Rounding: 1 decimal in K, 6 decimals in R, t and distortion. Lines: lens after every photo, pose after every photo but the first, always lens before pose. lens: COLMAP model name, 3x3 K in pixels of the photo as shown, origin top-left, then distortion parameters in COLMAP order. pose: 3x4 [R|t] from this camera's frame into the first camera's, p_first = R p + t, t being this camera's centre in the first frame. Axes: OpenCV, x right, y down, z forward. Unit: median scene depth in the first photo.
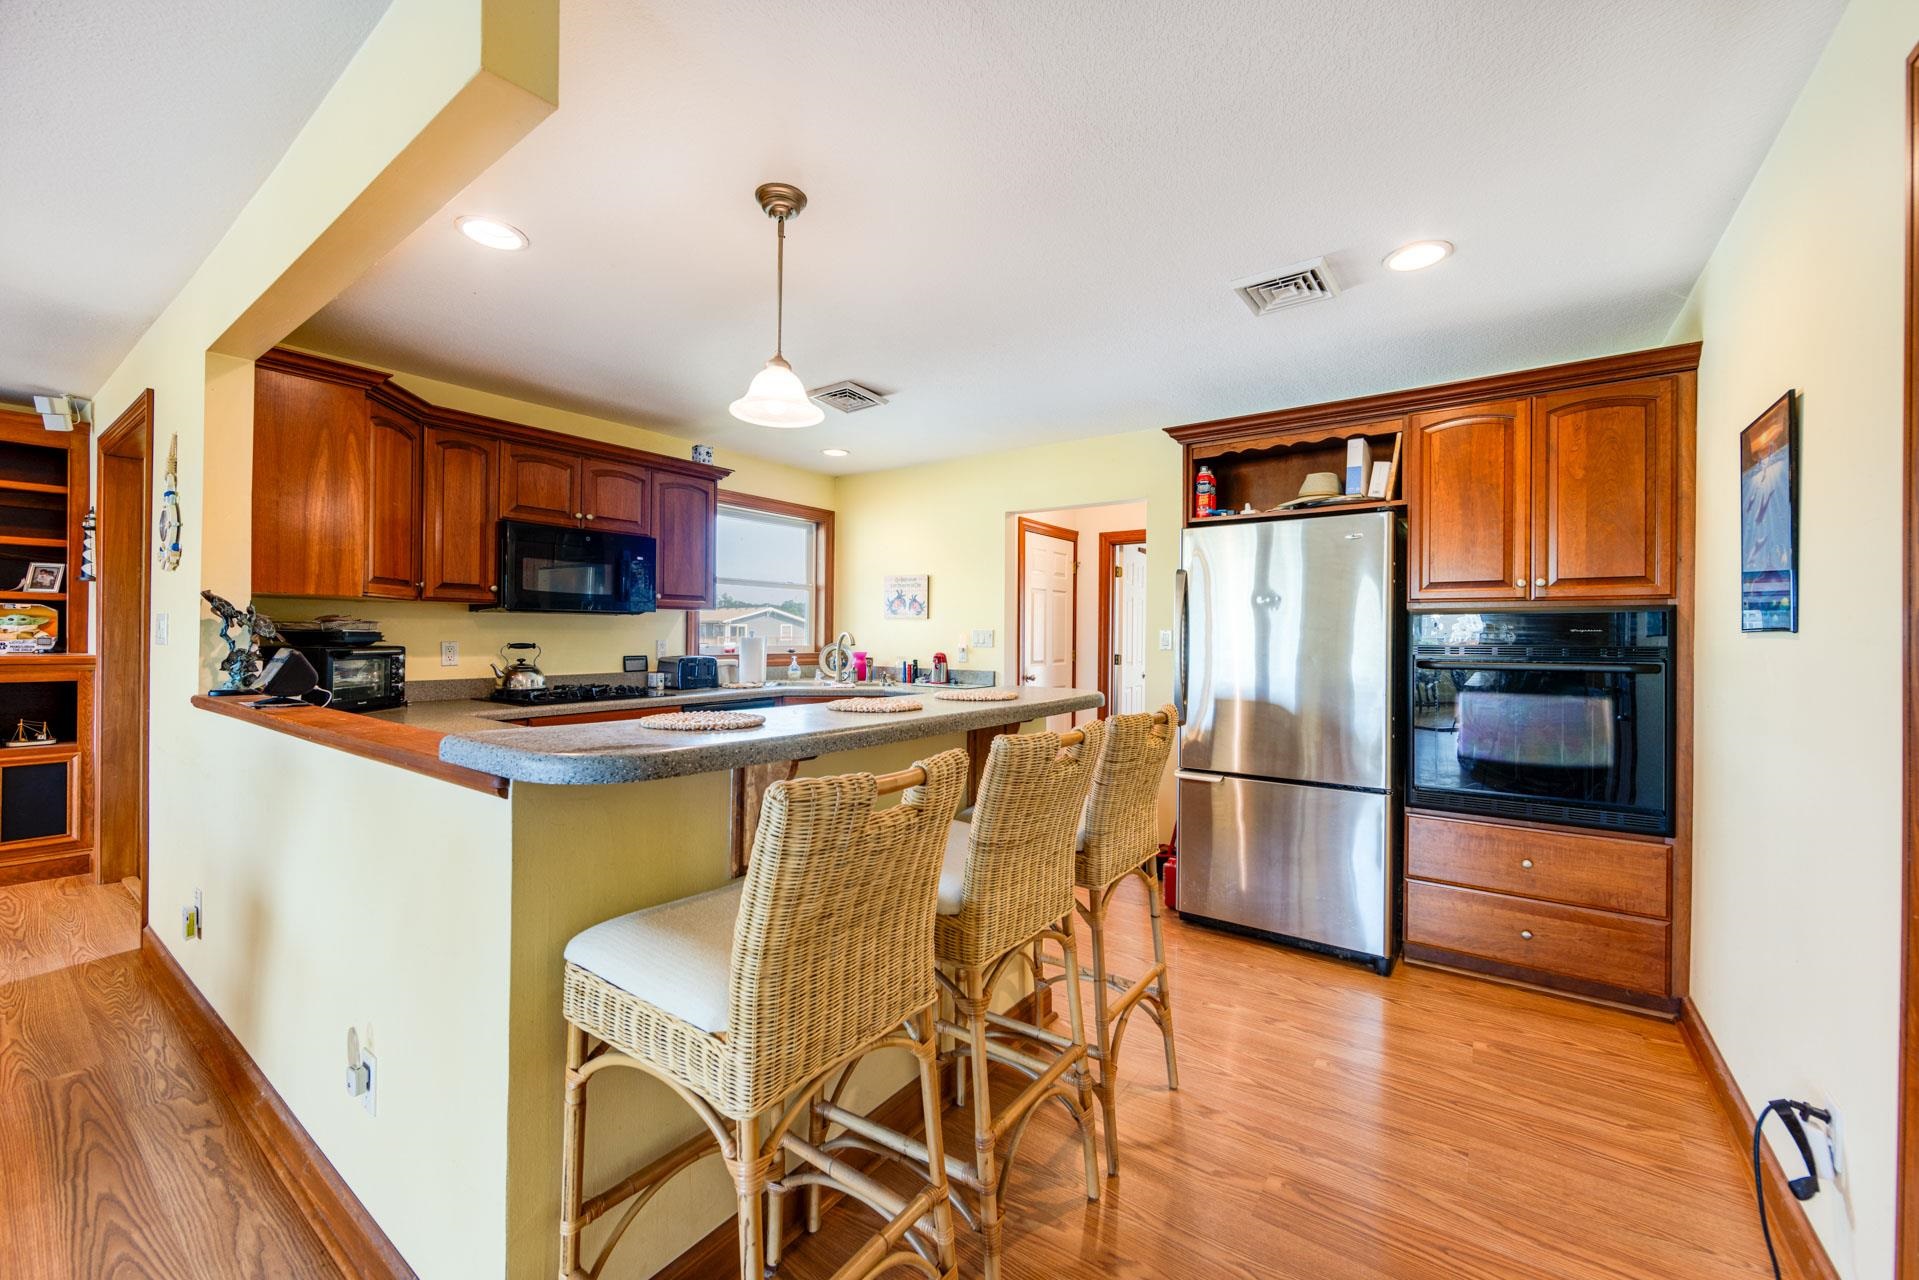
lens RADIAL K [[751.3, 0, 960.0], [0, 751.3, 634.6], [0, 0, 1]] dist [-0.003204, 0.000607]
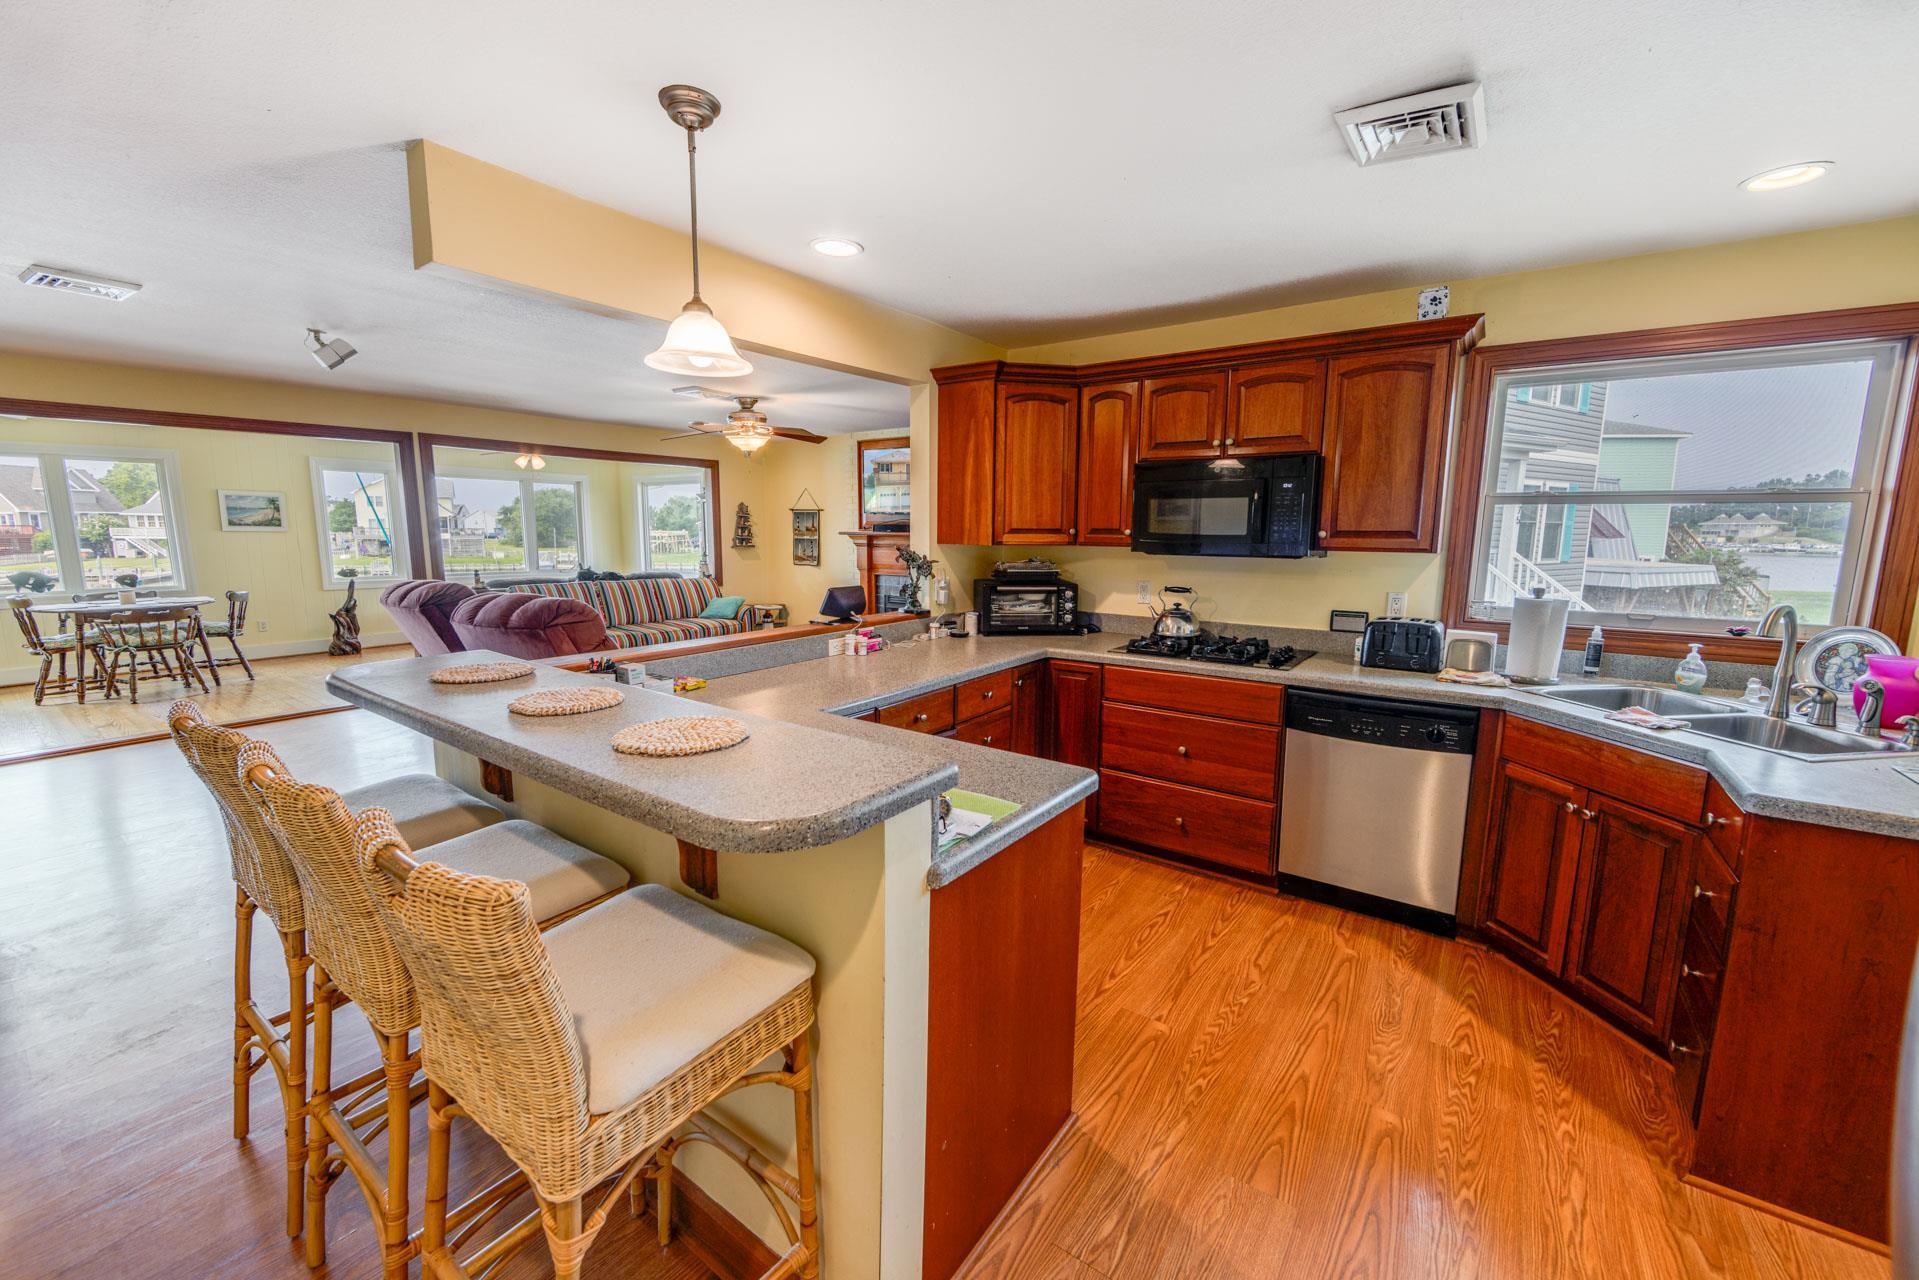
lens RADIAL K [[751.3, 0, 960.0], [0, 751.3, 634.6], [0, 0, 1]] dist [-0.003204, 0.000607]
pose [[0.002274, 0.134572, -0.990901, 0.381604], [-0.005852, 0.990889, 0.134557, -0.057132], [0.999980, 0.005493, 0.003041, 0.730748]]
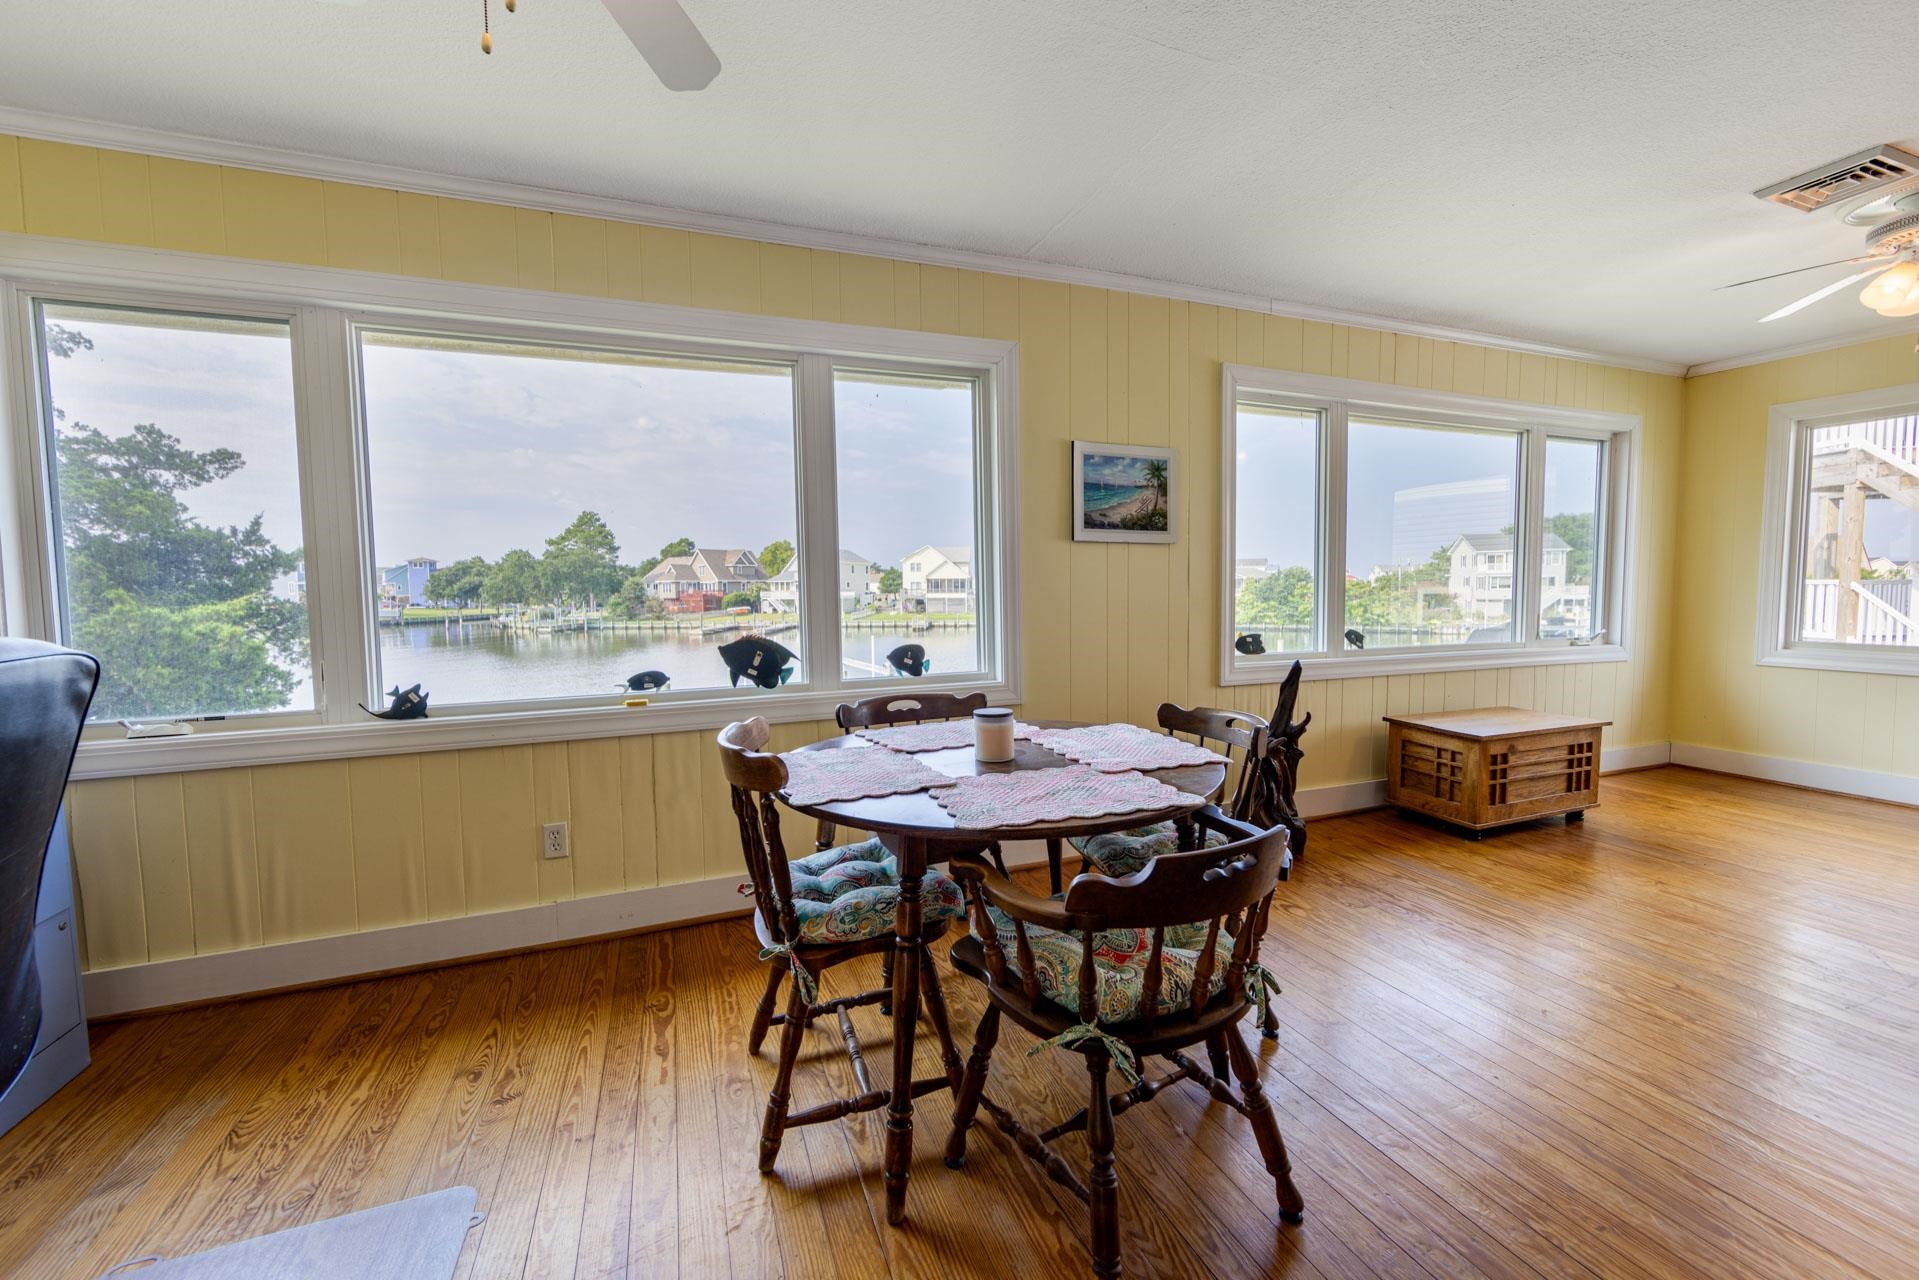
lens RADIAL K [[751.3, 0, 960.0], [0, 751.3, 634.6], [0, 0, 1]] dist [-0.003204, 0.000607]
pose [[-0.546607, 0.052213, -0.835760, -0.926699], [0.007709, 0.998326, 0.057328, 0.005827], [0.837354, 0.024893, -0.546094, -0.941236]]
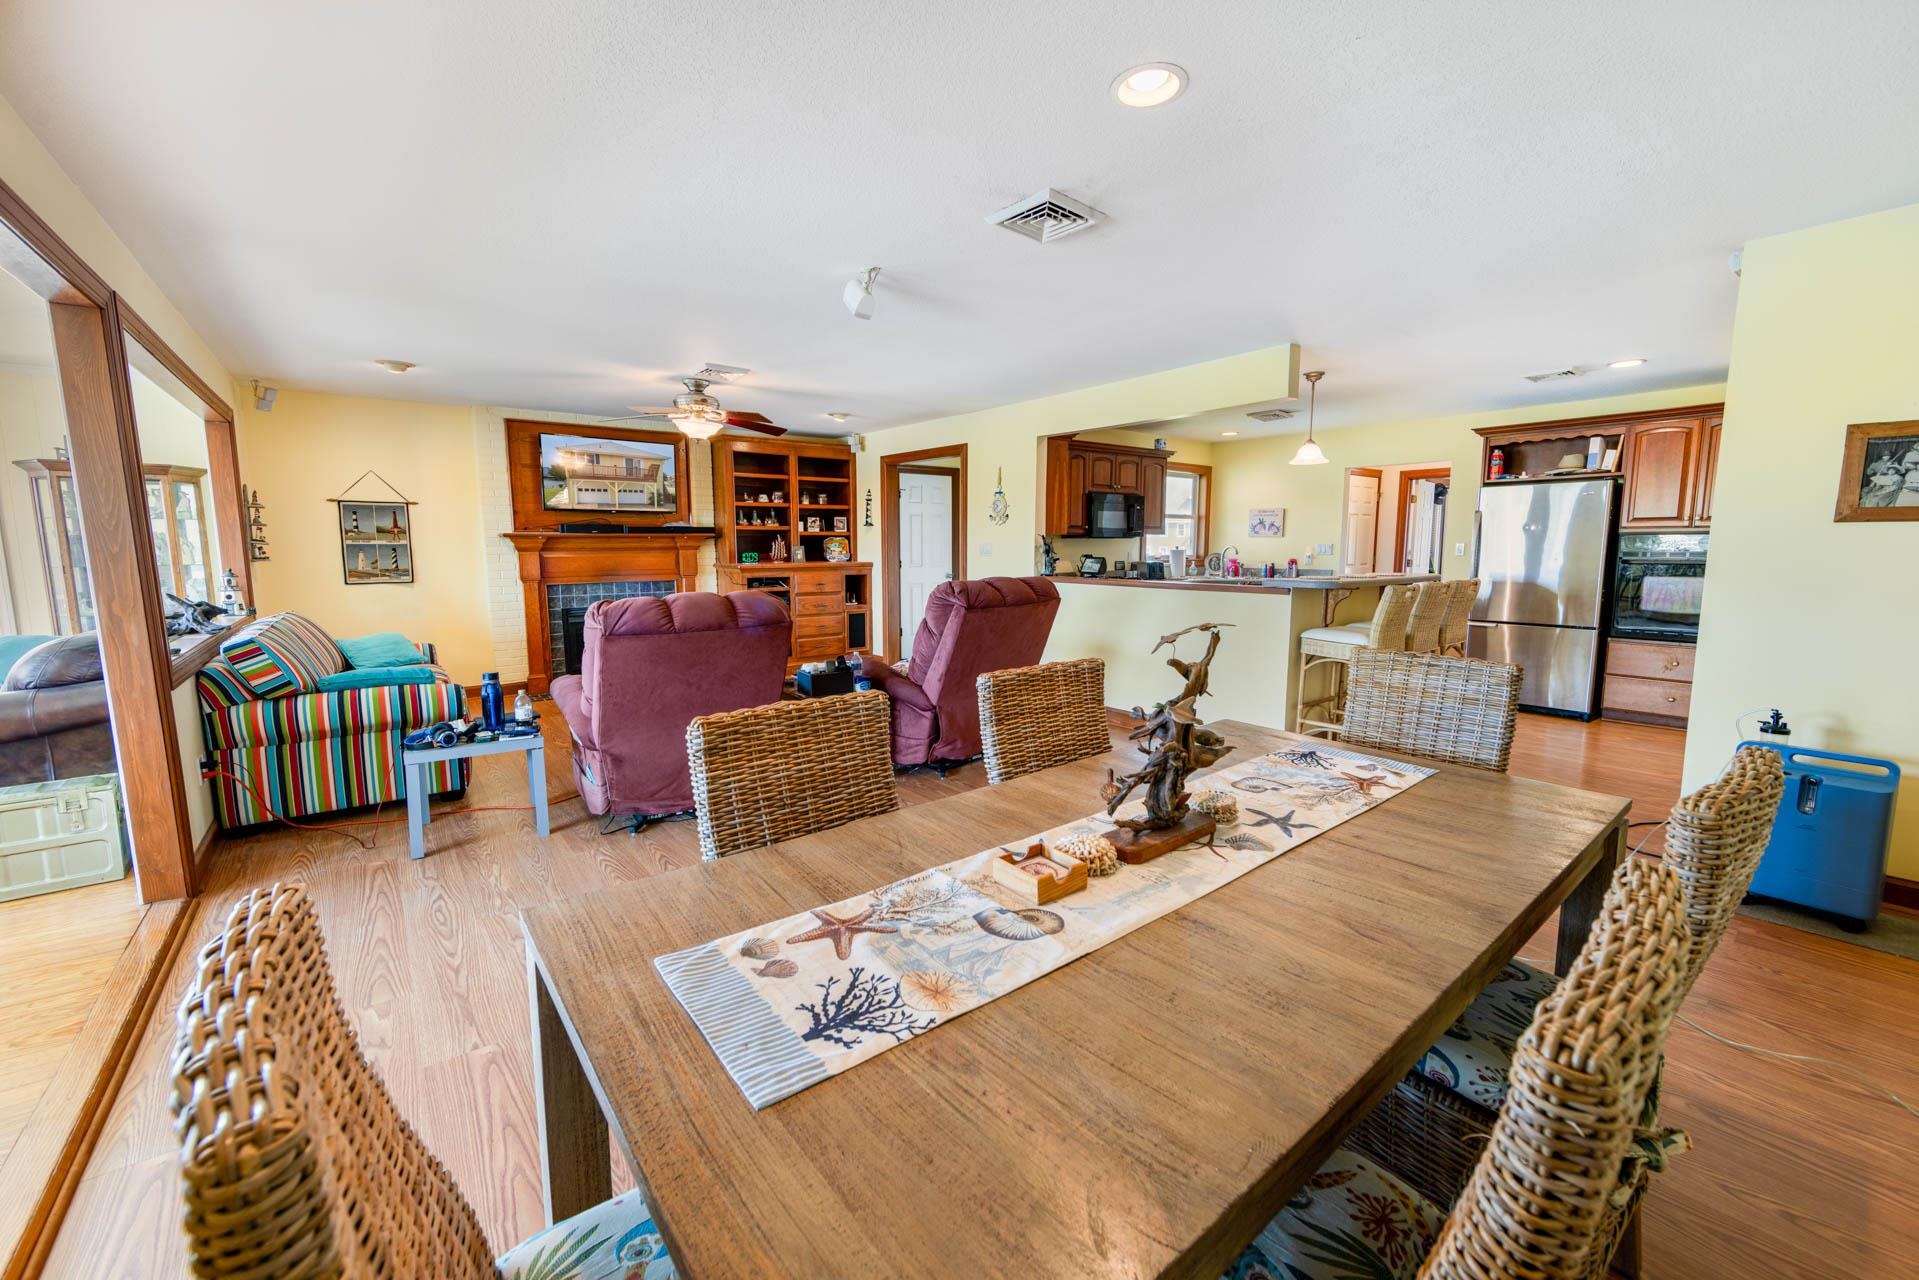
lens RADIAL K [[751.3, 0, 960.0], [0, 751.3, 634.6], [0, 0, 1]] dist [-0.003204, 0.000607]
pose [[0.963616, 0.019930, -0.266546, -0.390799], [0.012242, 0.992879, 0.118496, -0.017652], [0.267009, -0.117448, 0.956510, -1.017709]]
